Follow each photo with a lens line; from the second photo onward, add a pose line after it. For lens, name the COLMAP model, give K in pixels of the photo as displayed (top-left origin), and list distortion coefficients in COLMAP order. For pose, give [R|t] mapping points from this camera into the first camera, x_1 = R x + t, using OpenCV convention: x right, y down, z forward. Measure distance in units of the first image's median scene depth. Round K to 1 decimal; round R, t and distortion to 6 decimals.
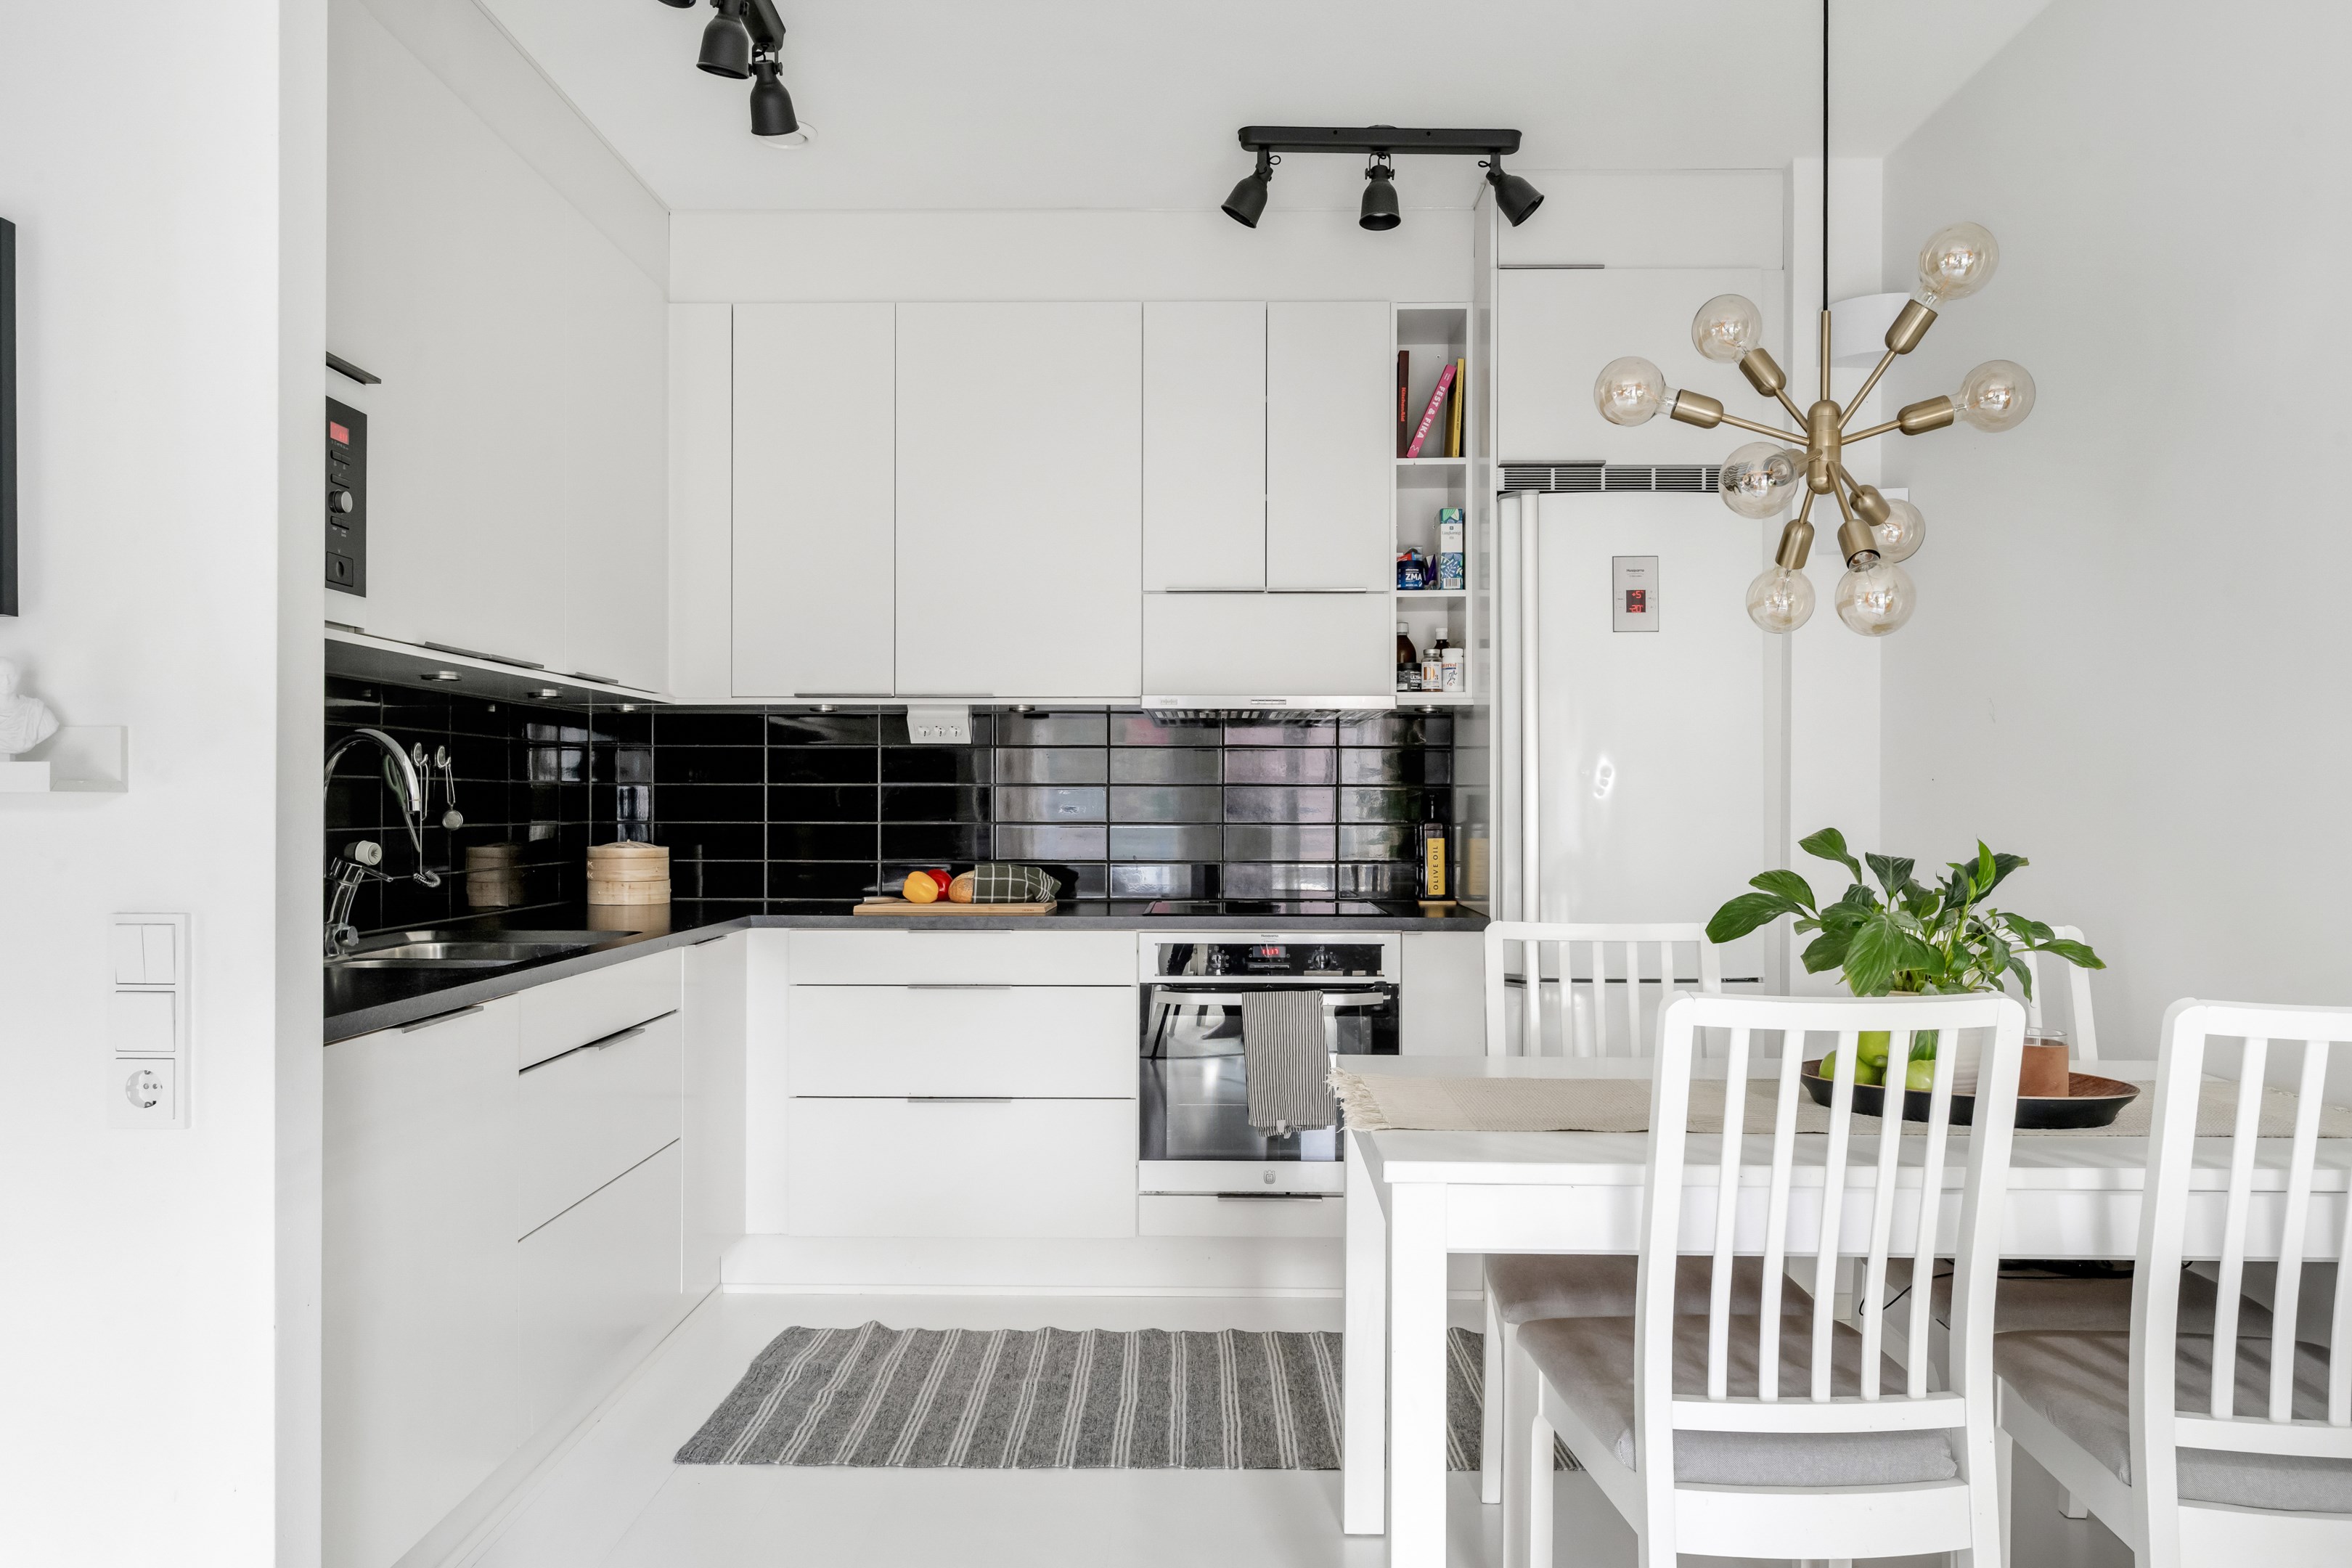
lens RADIAL K [[1663.7, 0, 1177.4], [0, 1663.7, 805.4], [0, 0, 1]] dist [0.002245, 0.012541]
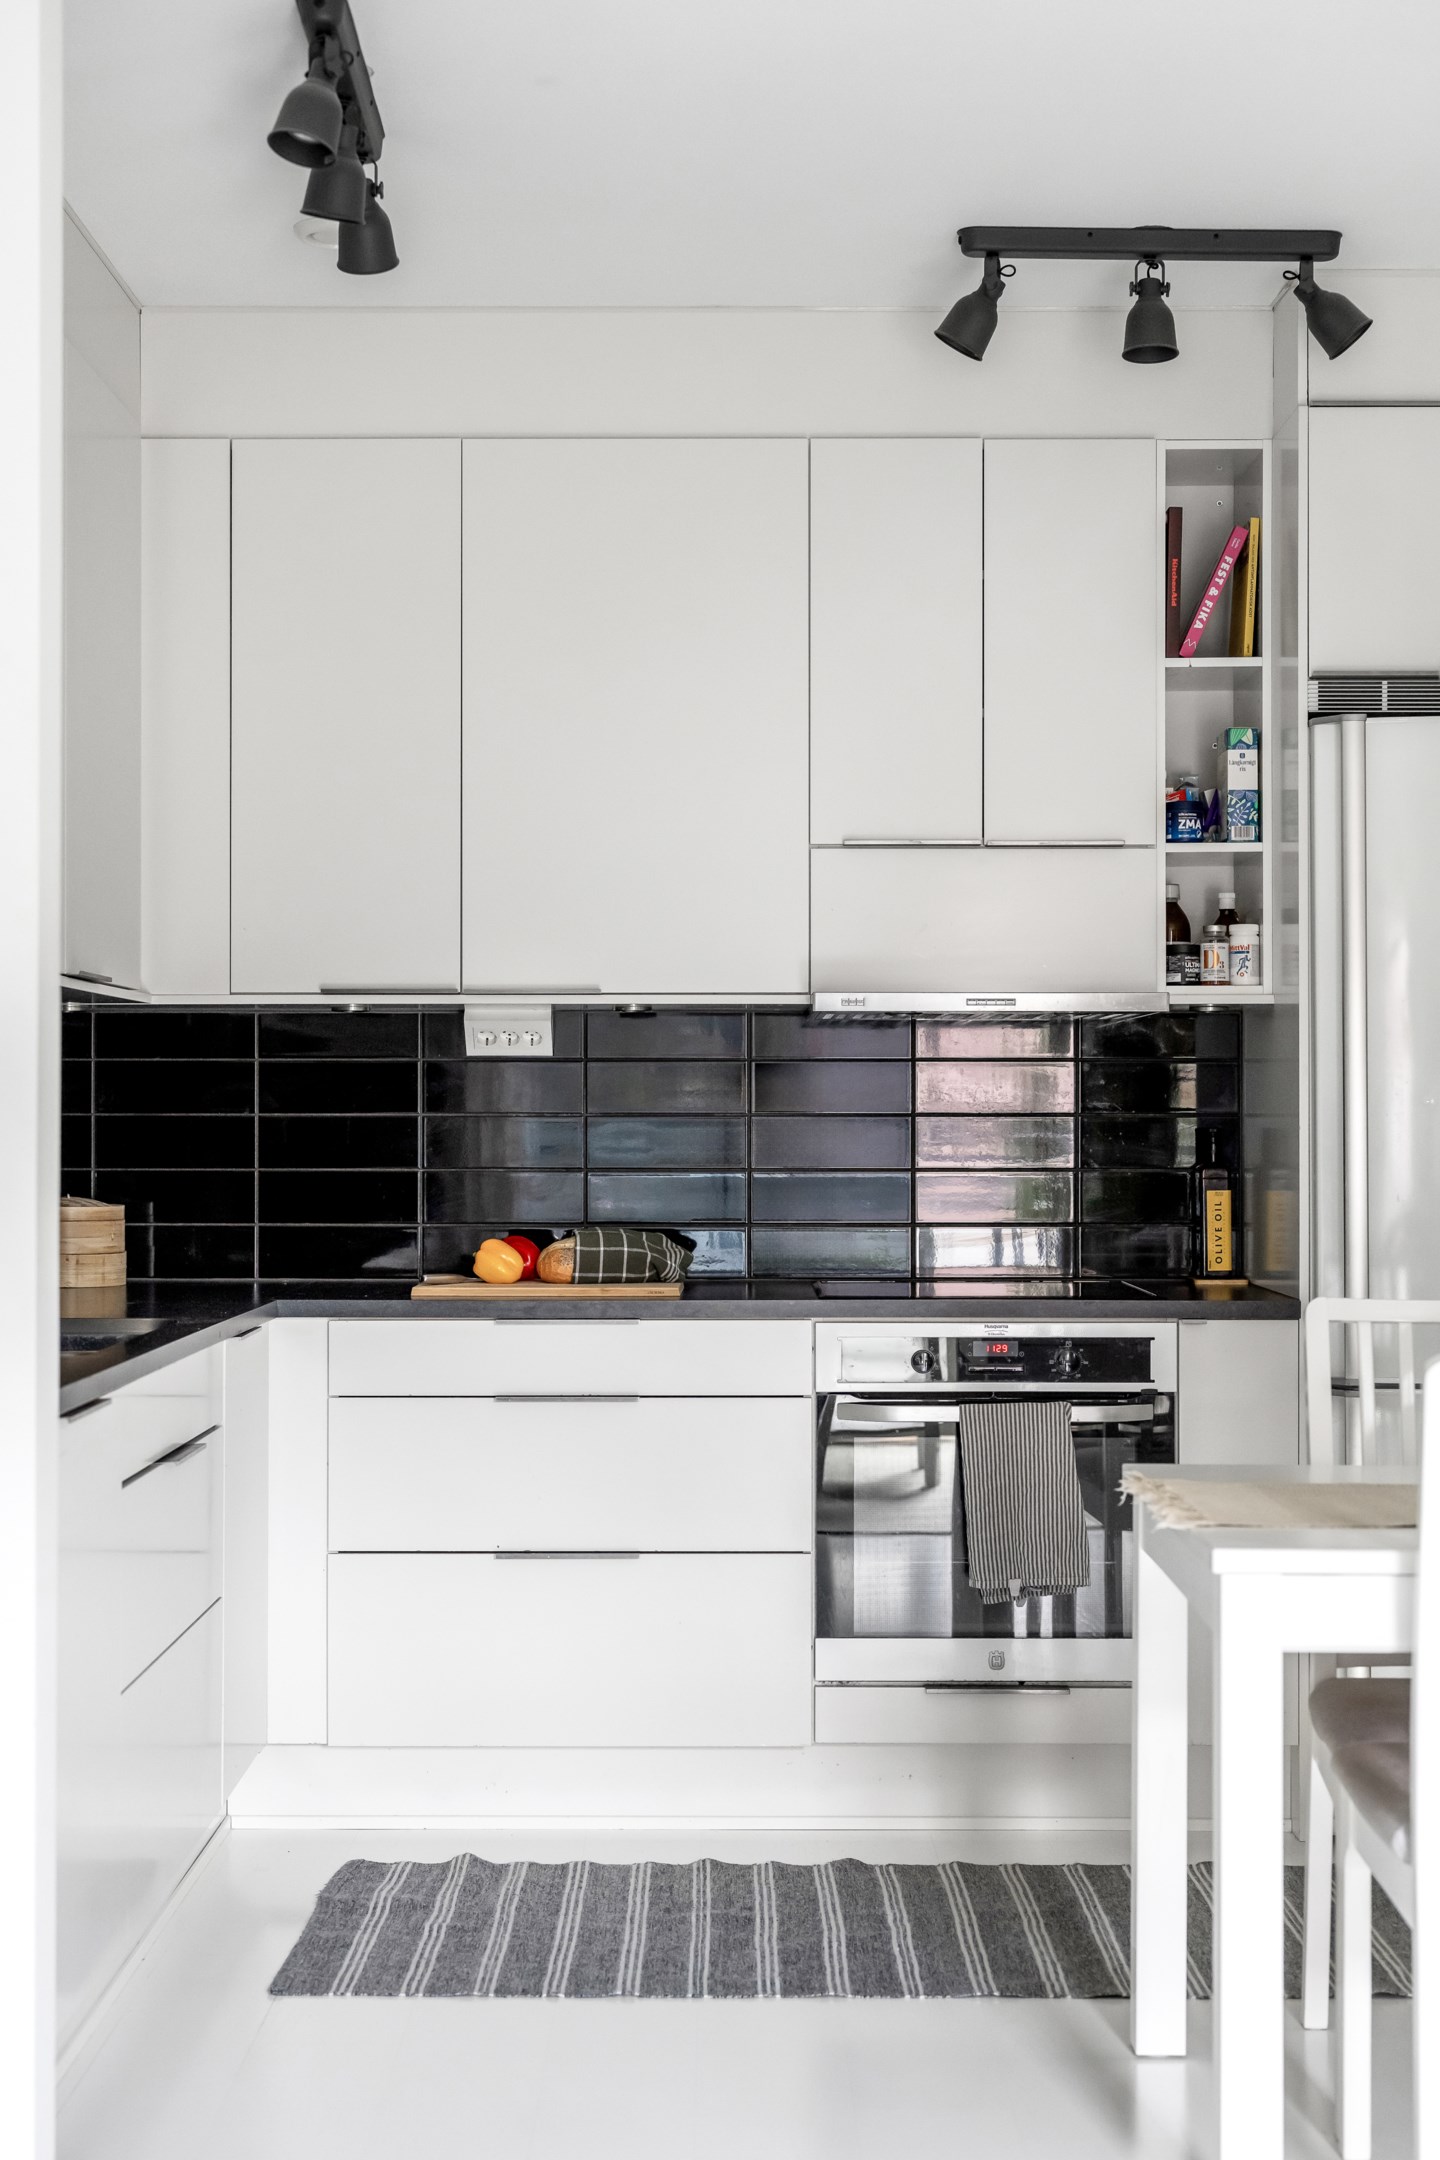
lens RADIAL K [[3159.8, 0, 702.0], [0, 3159.8, 1086.3], [0, 0, 1]] dist [0.021879, 0.000000]
pose [[0.999902, -0.001253, 0.013927, -0.091229], [0.001451, 0.999898, -0.014213, -0.006432], [-0.013907, 0.014232, 0.999802, -0.371094]]
